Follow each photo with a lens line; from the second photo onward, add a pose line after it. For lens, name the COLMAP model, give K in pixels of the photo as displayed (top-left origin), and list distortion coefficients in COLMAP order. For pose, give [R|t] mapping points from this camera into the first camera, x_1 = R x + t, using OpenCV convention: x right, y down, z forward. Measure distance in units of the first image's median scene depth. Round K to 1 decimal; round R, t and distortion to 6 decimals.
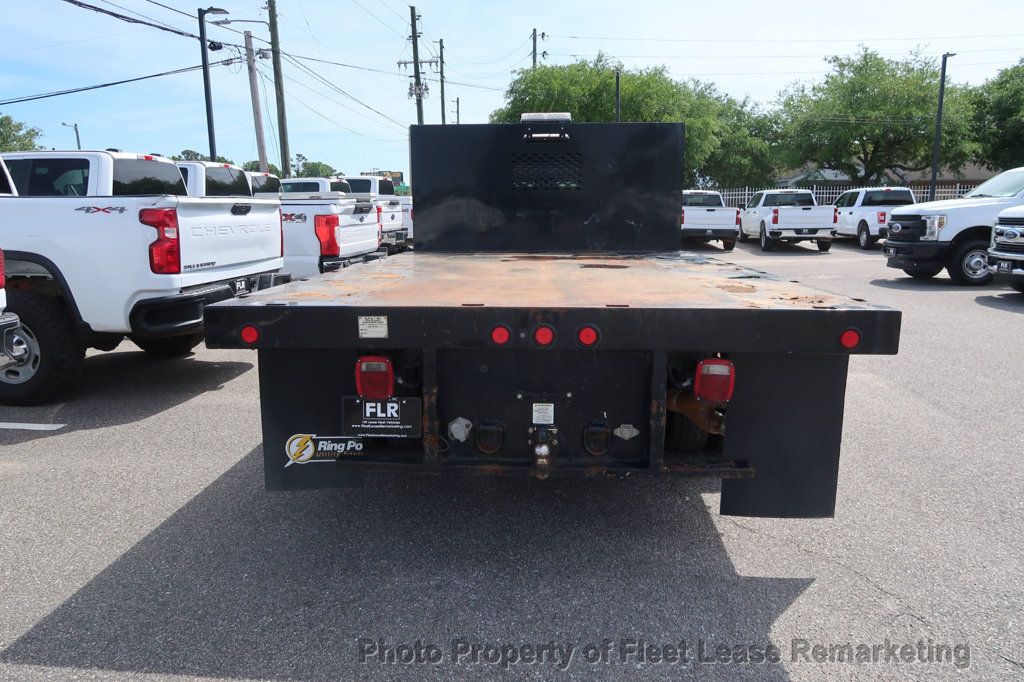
lens RADIAL K [[709.5, 0, 512.0], [0, 709.5, 340.9], [0, 0, 1]] dist [-0.030490, 0.014649]
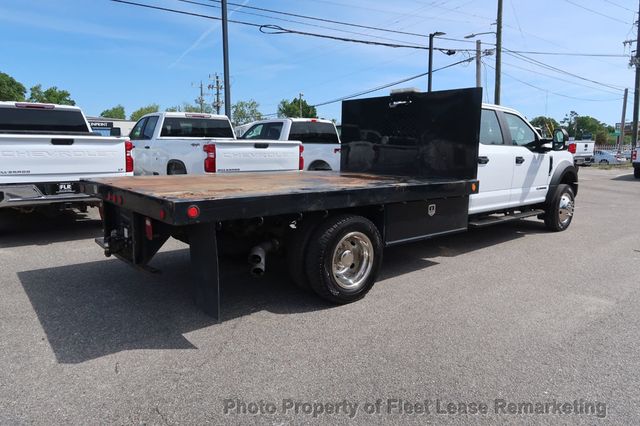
lens RADIAL K [[443.5, 0, 319.4], [0, 443.5, 214.9], [0, 0, 1]] dist [-0.030490, 0.014649]
pose [[0.693698, 0.120687, -0.710083, 0.177106], [-0.143713, 0.989231, 0.027735, -0.010373], [0.705783, 0.082809, 0.703571, 0.049413]]
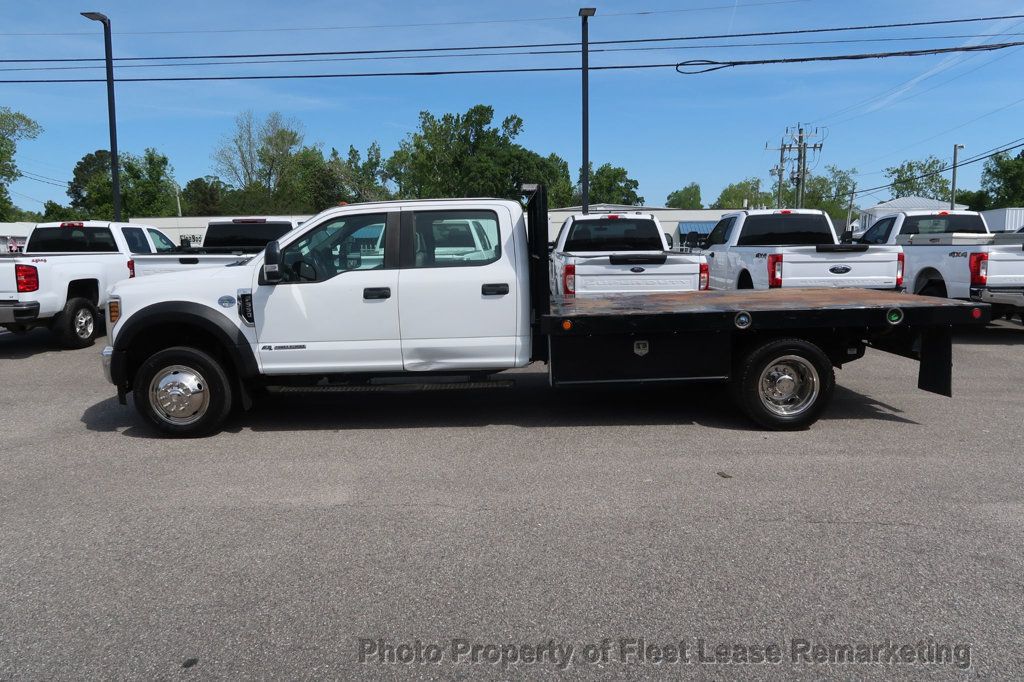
lens RADIAL K [[709.5, 0, 507.4], [0, 709.5, 347.5], [0, 0, 1]] dist [-0.030490, 0.014649]
pose [[0.060297, 0.149295, -0.986953, 0.331467], [-0.174485, 0.975105, 0.136843, -0.066031], [0.982812, 0.163957, 0.084845, 0.286983]]
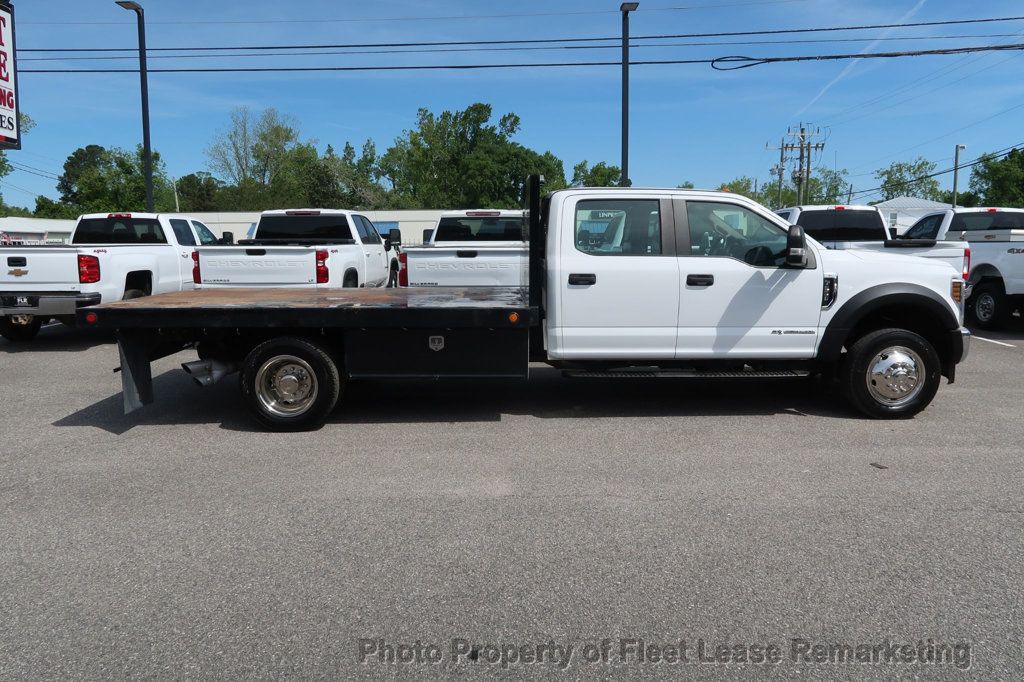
lens RADIAL K [[709.5, 0, 505.7], [0, 709.5, 348.3], [0, 0, 1]] dist [-0.030490, 0.014649]
pose [[0.074013, 0.152567, -0.985518, 0.324908], [-0.179876, 0.974062, 0.137285, -0.053553], [0.980901, 0.167111, 0.099537, 0.237682]]
